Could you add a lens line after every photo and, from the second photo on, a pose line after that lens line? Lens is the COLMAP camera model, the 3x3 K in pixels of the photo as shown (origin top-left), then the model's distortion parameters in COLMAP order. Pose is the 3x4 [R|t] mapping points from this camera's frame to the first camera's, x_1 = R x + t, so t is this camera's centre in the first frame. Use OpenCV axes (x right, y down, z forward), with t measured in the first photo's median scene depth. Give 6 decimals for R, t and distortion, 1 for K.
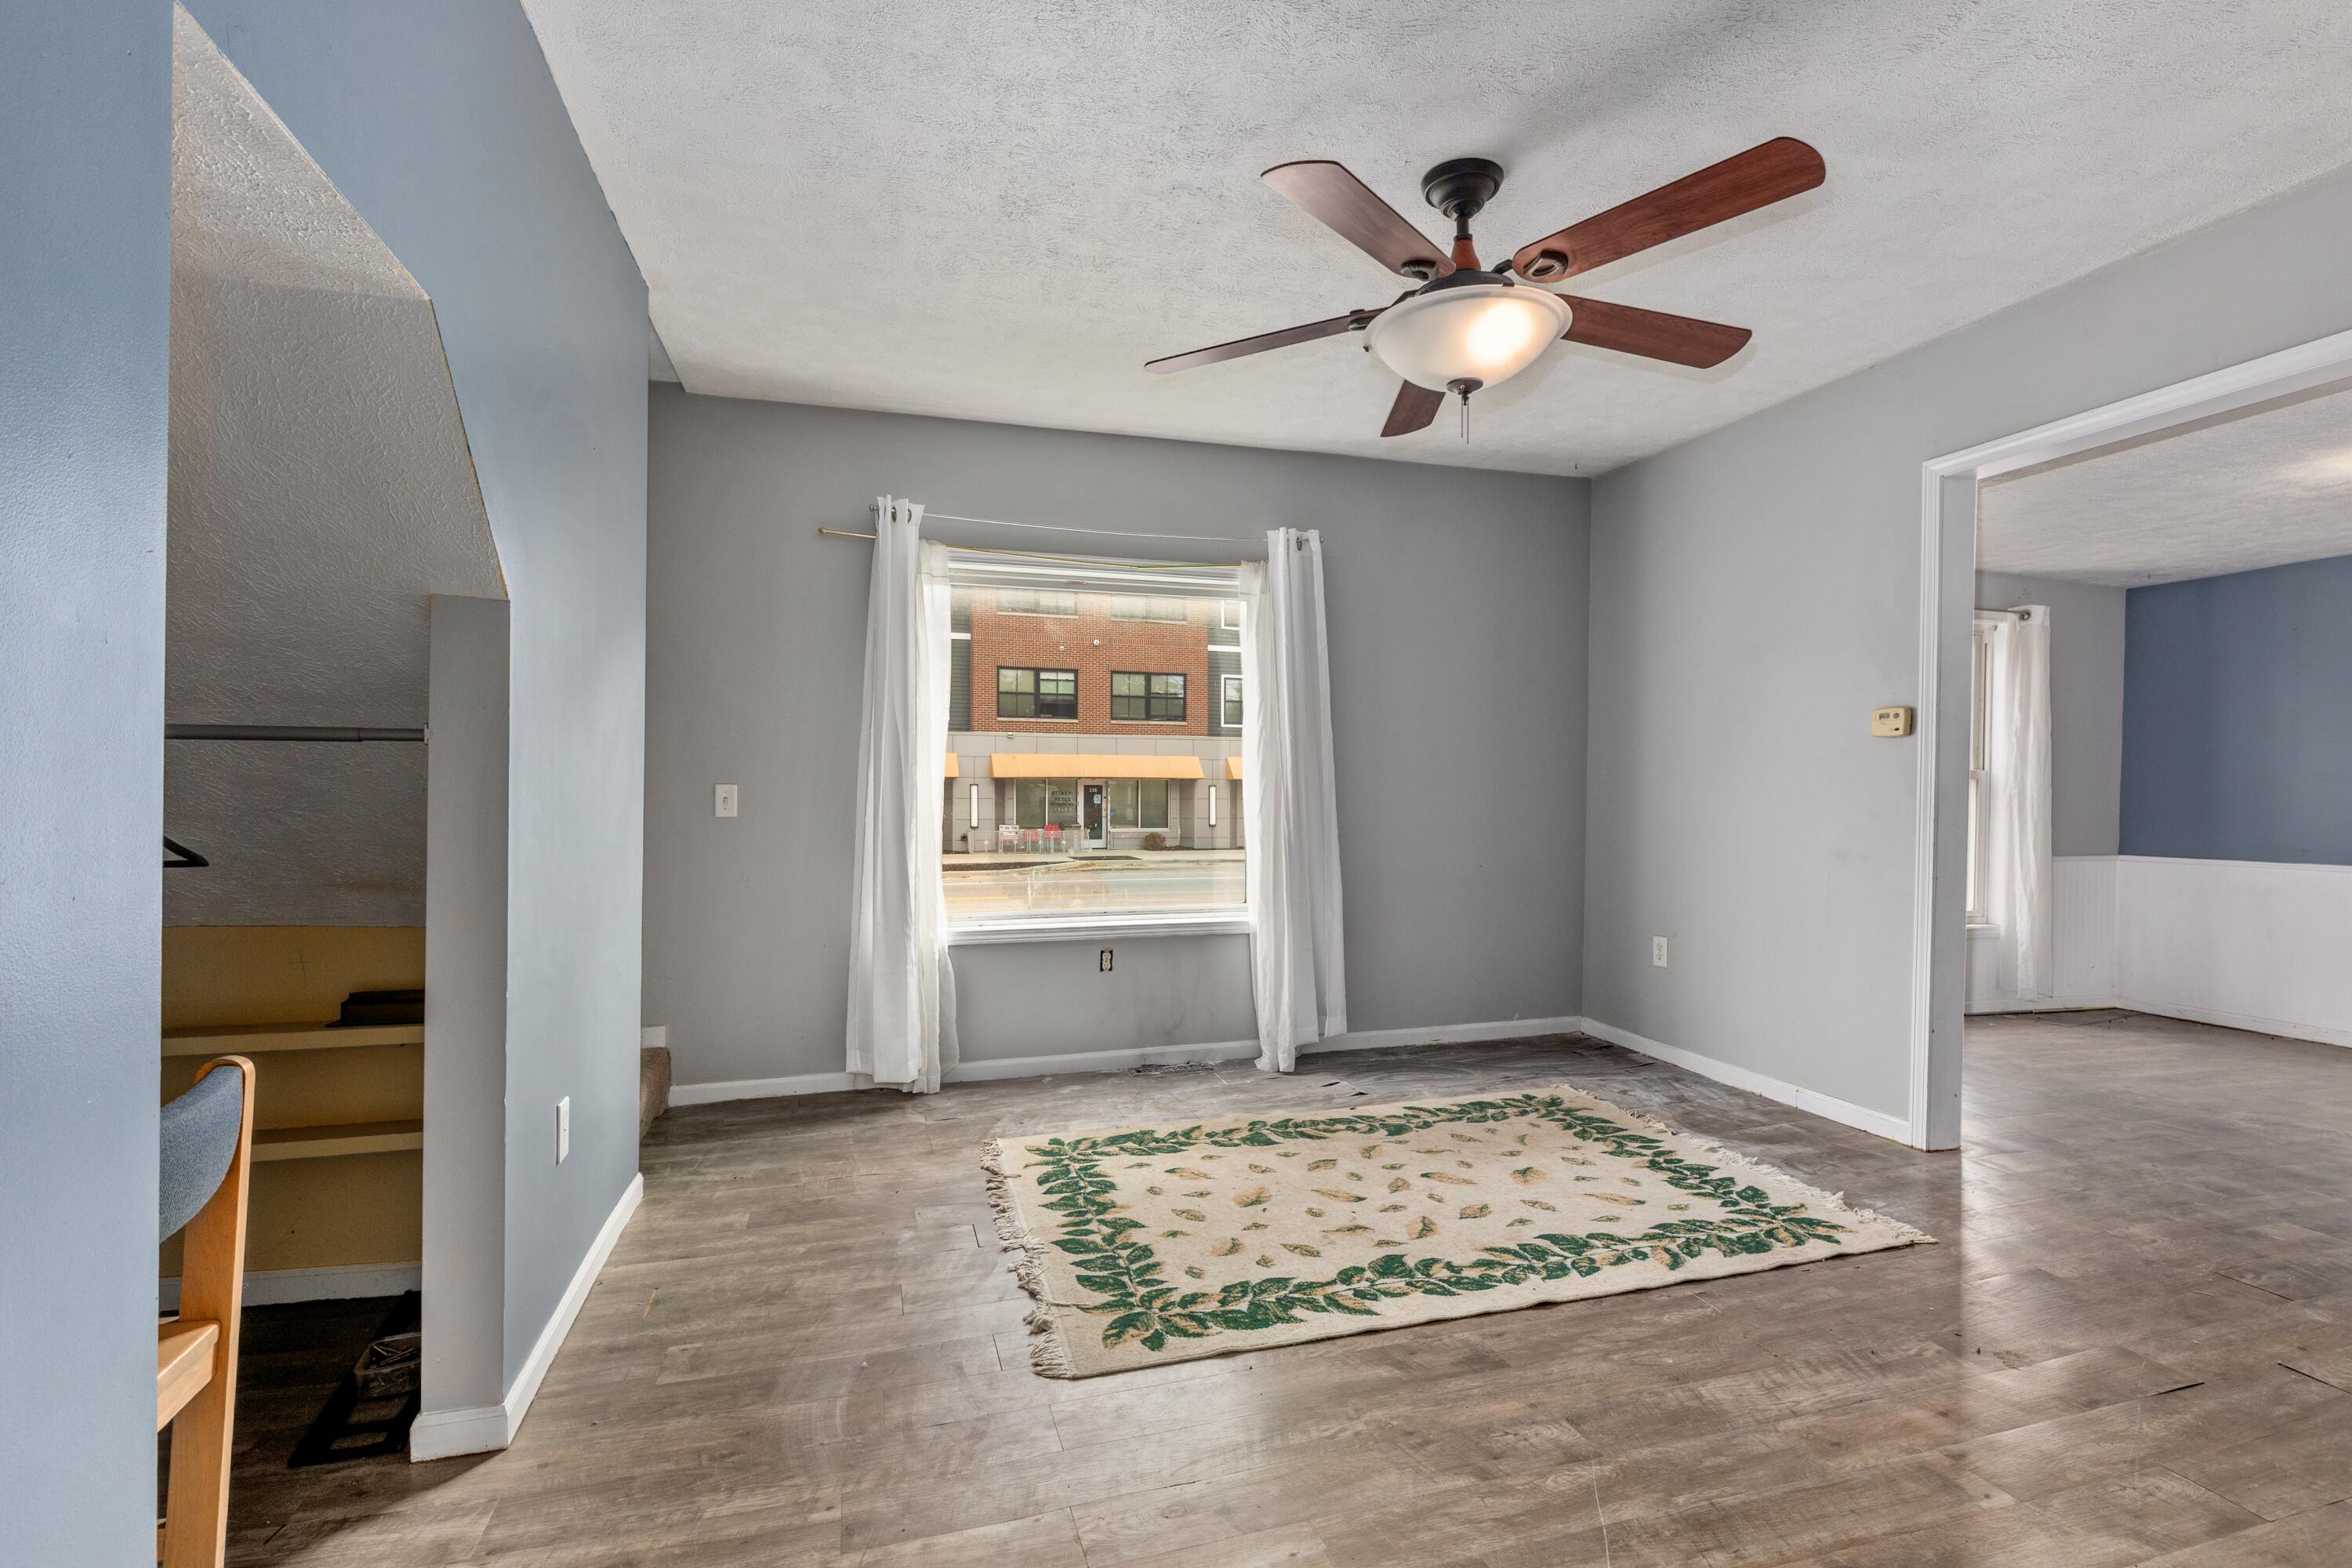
lens RADIAL K [[1073.5, 0, 1216.7], [0, 1073.5, 803.6], [0, 0, 1]] dist [-0.001451, 0.000652]
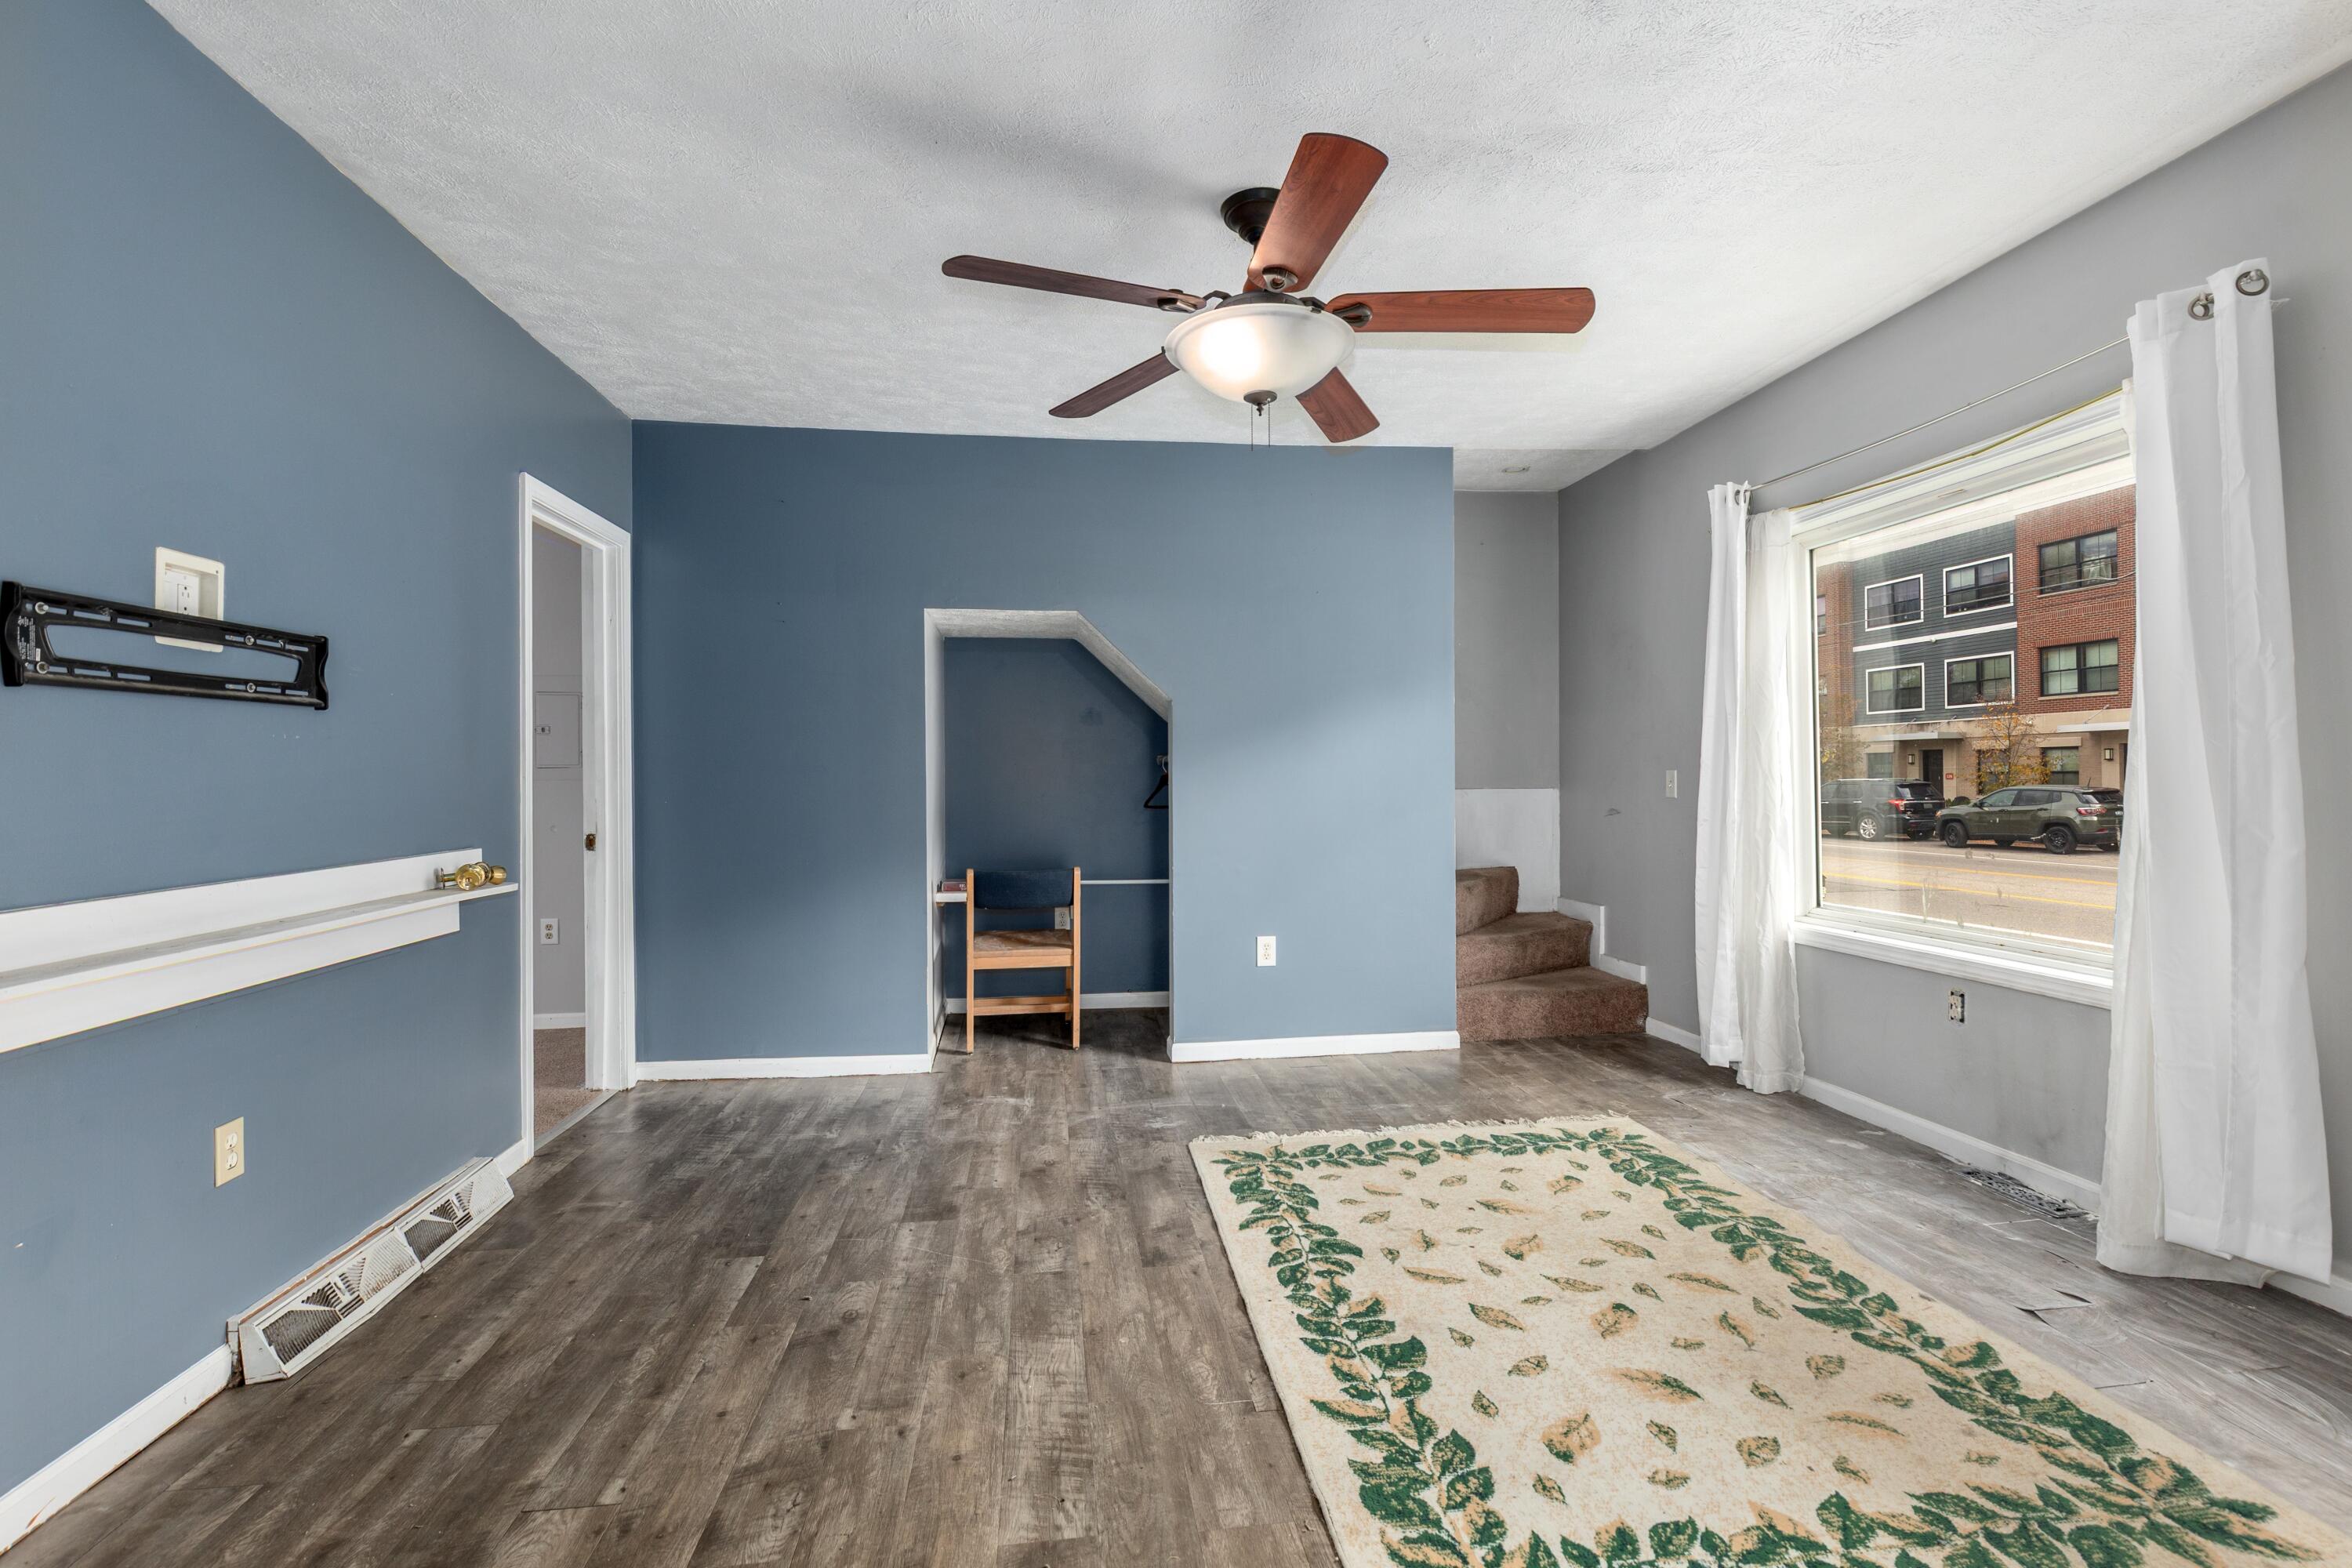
lens RADIAL K [[1073.5, 0, 1189.6], [0, 1073.5, 777.8], [0, 0, 1]] dist [-0.001451, 0.000652]
pose [[-0.161951, -0.000416, -0.986799, 0.908745], [-0.001662, 0.999999, -0.000148, -0.010765], [0.986797, 0.001616, -0.161952, 0.785079]]
